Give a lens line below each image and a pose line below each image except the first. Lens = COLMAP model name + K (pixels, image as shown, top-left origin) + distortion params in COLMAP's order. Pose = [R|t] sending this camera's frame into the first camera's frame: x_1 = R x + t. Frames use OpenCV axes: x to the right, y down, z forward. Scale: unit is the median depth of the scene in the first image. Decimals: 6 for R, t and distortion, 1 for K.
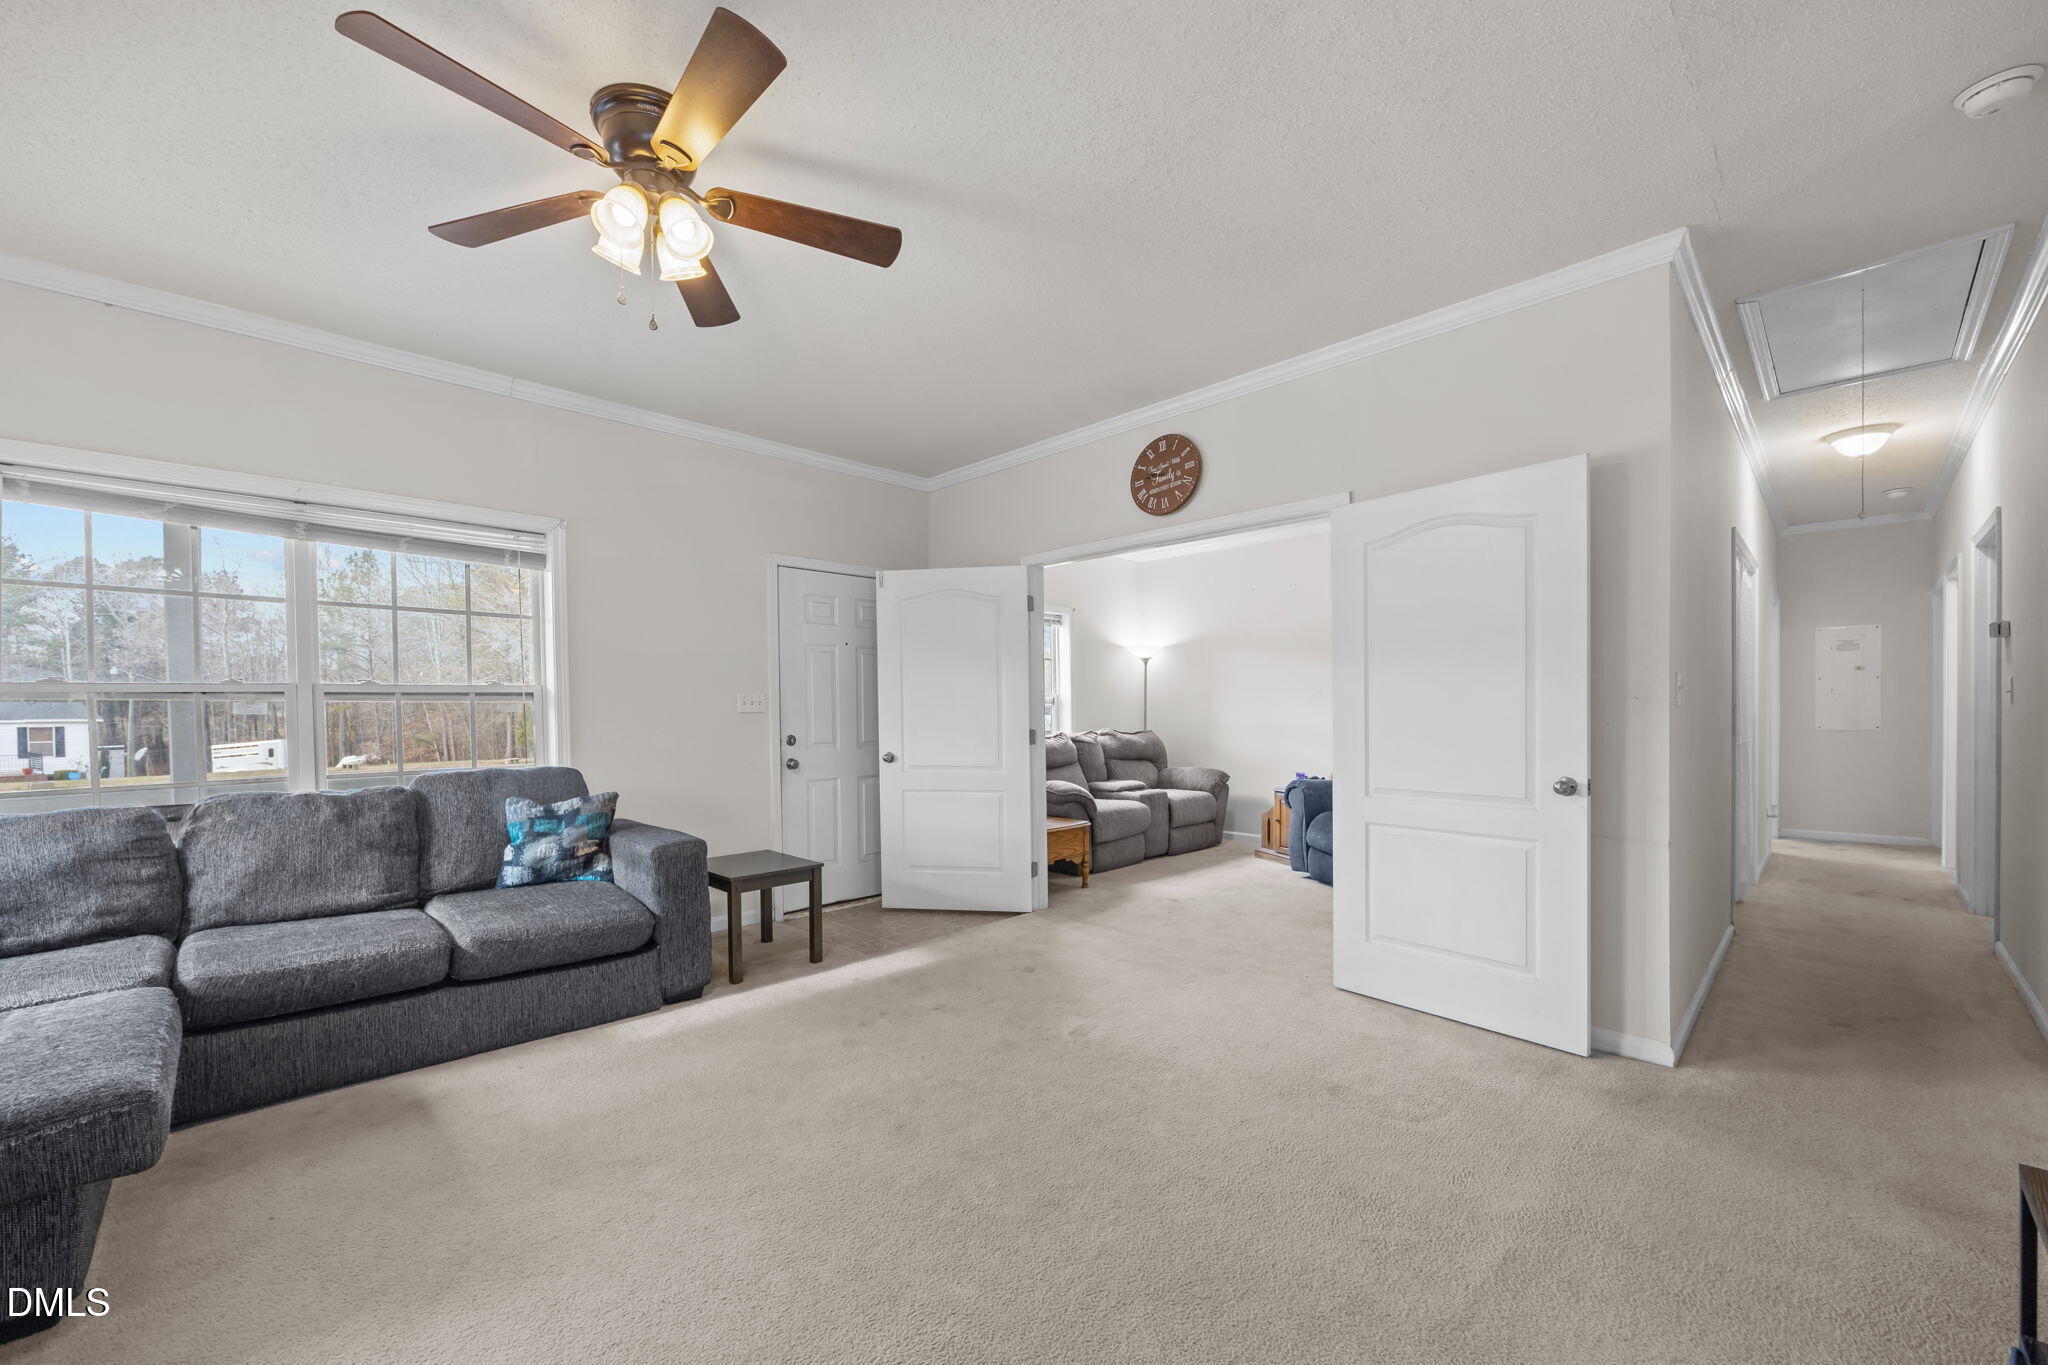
lens RADIAL K [[781.4, 0, 981.6], [0, 781.4, 724.3], [0, 0, 1]] dist [-0.006268, 0.000635]
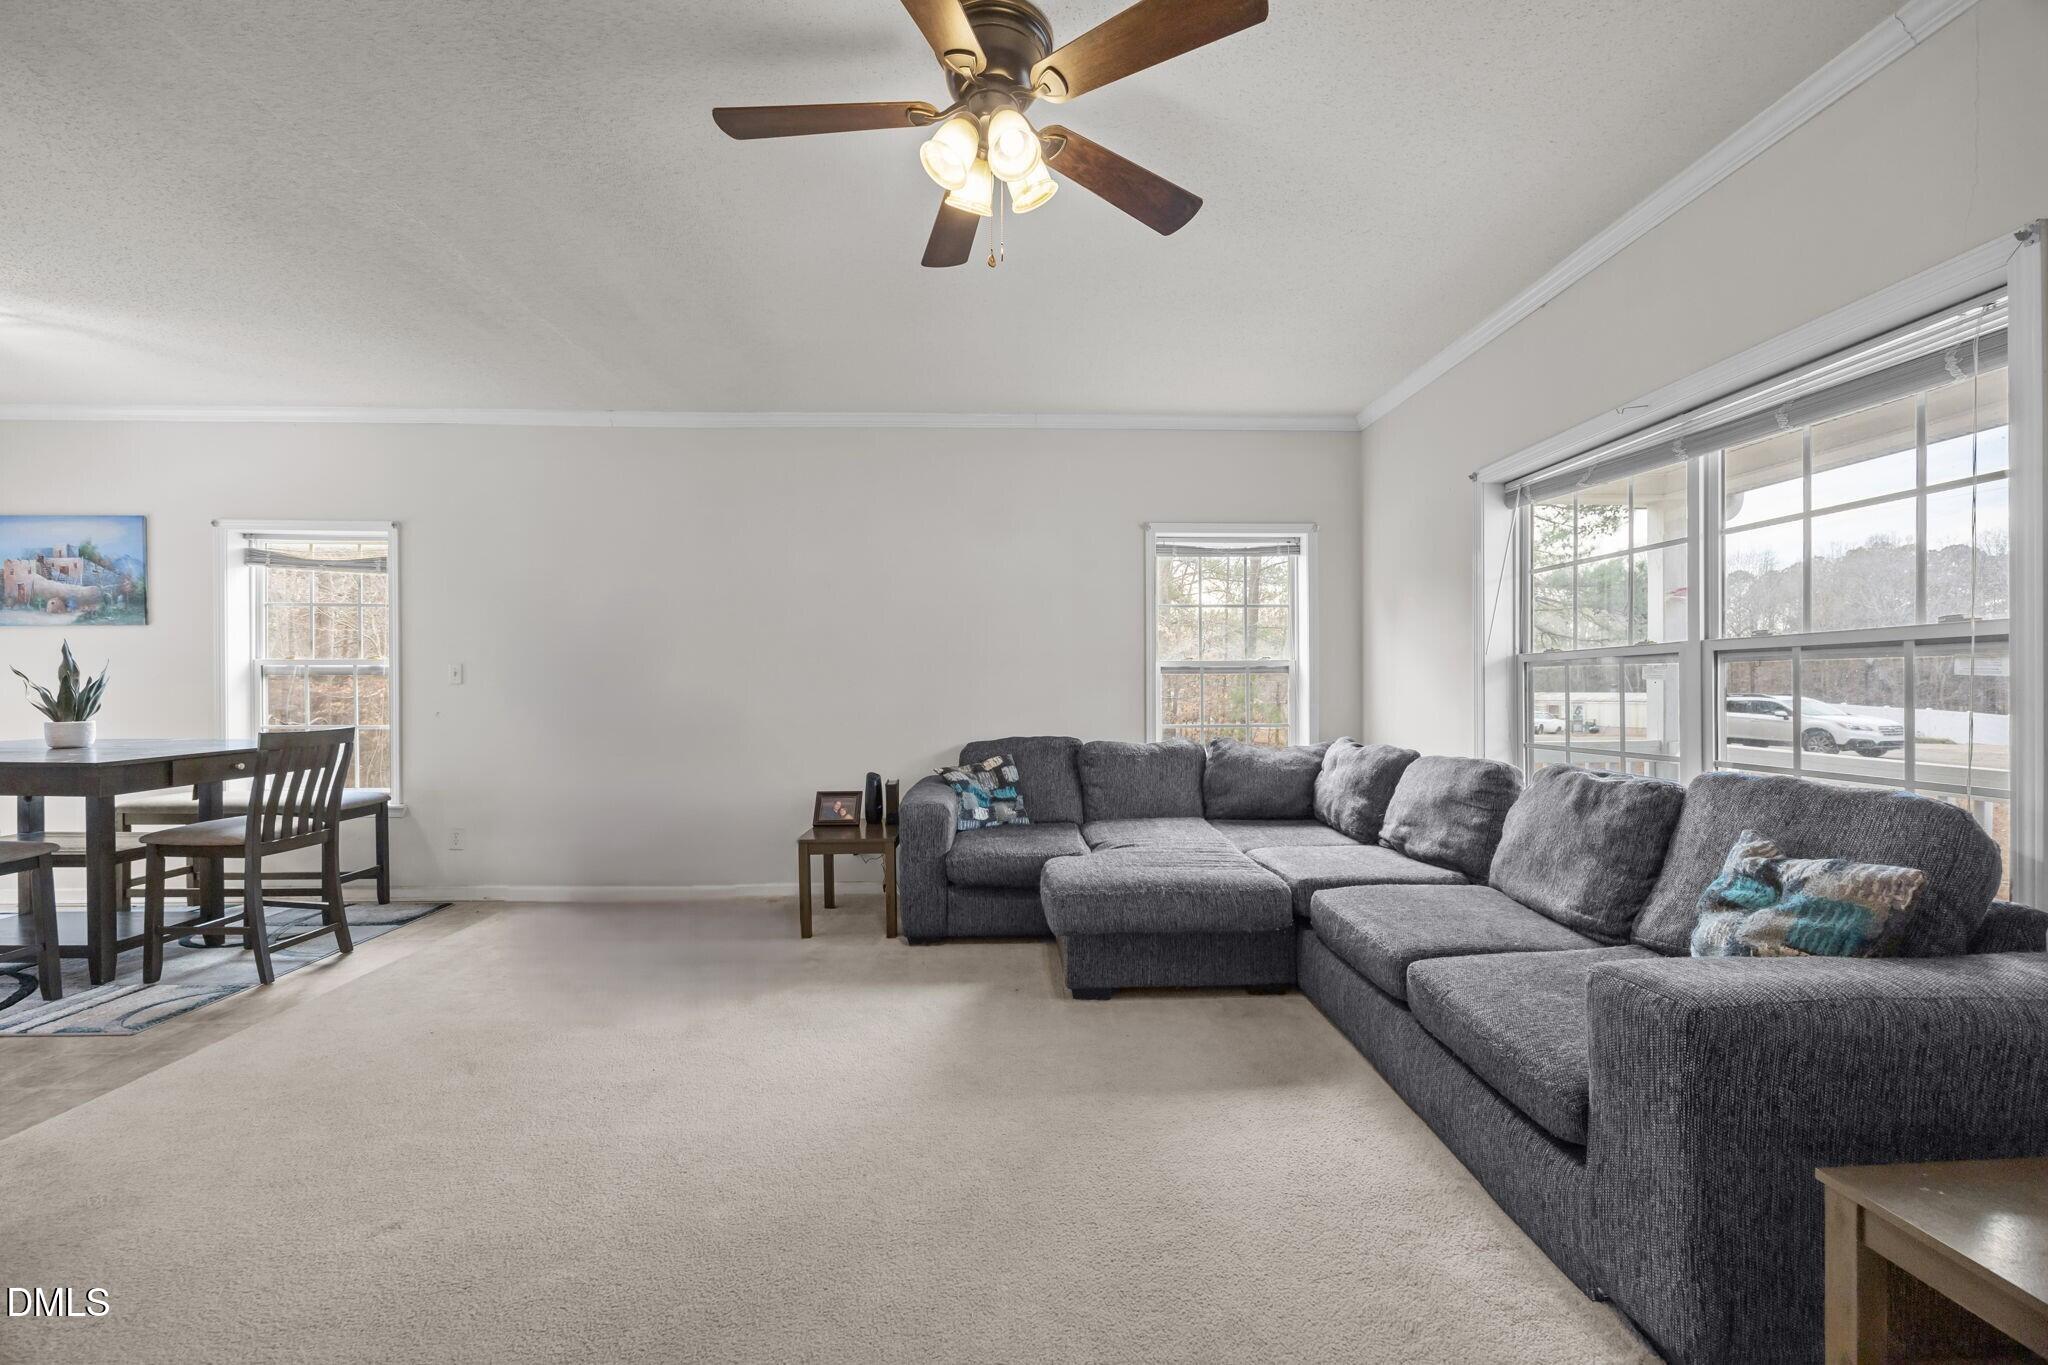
lens RADIAL K [[781.4, 0, 1017.6], [0, 781.4, 689.0], [0, 0, 1]] dist [-0.006268, 0.000635]
pose [[-0.662965, 0.019817, -0.748388, 0.168736], [0.004638, 0.999739, 0.022365, -0.024008], [0.748636, 0.011356, -0.662884, 0.971972]]
